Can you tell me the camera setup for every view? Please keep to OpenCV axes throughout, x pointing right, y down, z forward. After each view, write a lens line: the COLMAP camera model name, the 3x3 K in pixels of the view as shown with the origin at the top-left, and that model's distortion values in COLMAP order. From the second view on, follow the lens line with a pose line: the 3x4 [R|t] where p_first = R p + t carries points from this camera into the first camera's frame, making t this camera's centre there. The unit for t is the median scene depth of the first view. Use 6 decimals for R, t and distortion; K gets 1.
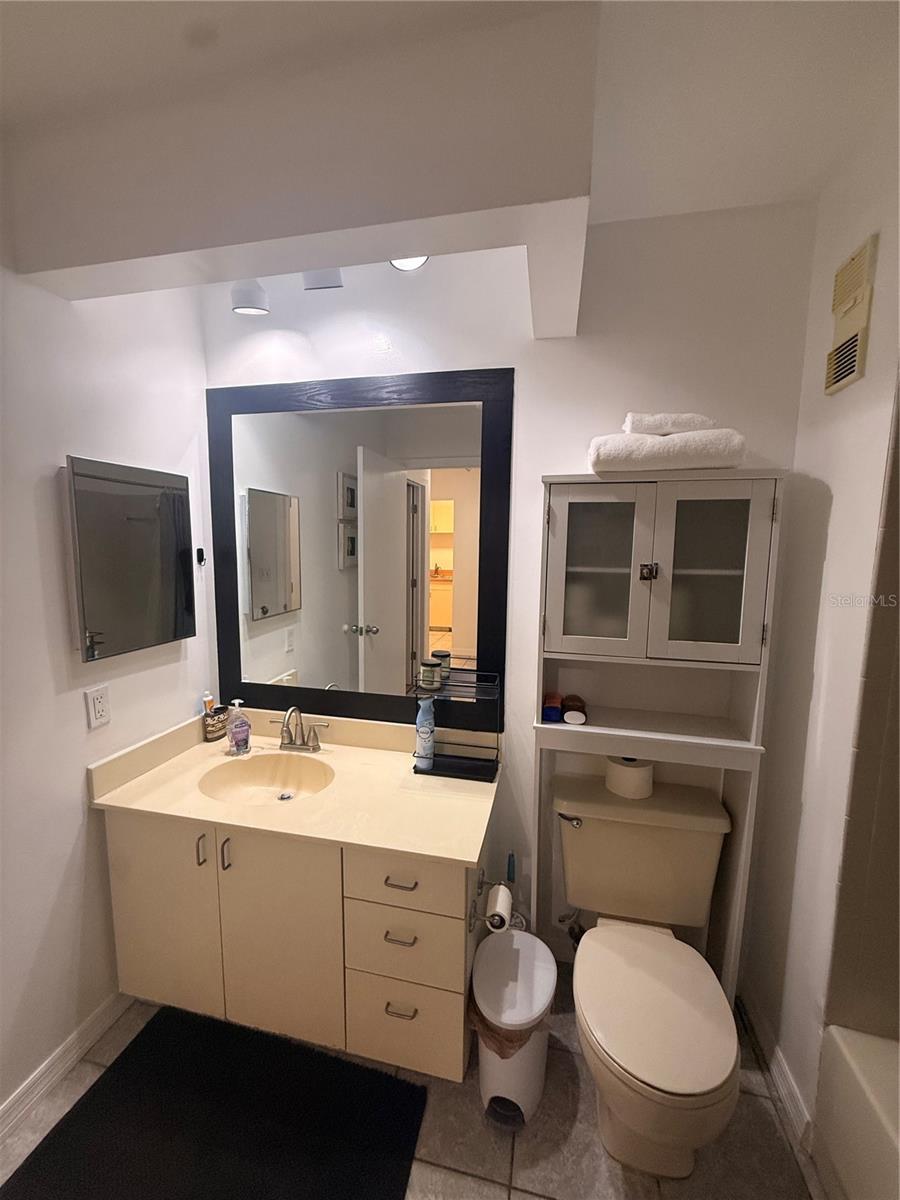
lens RADIAL K [[480.3, 0, 448.6], [0, 480.3, 599.0], [0, 0, 1]] dist [0.000069, 0.000125]
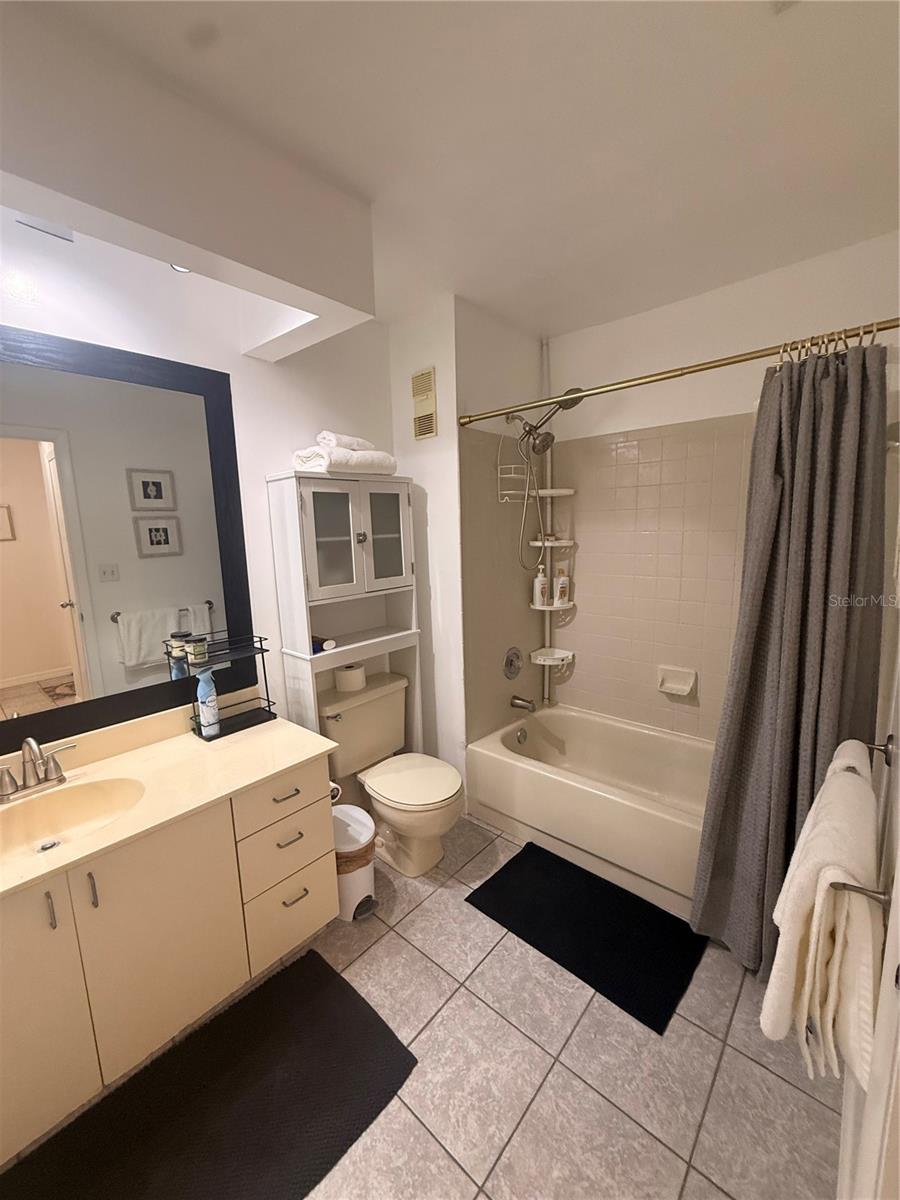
lens RADIAL K [[480.3, 0, 448.6], [0, 480.3, 599.0], [0, 0, 1]] dist [0.000069, 0.000125]
pose [[0.479681, -0.160441, 0.862650, -0.826735], [0.137741, 0.984720, 0.106553, 0.012338], [-0.866564, 0.067711, 0.494451, -0.014111]]
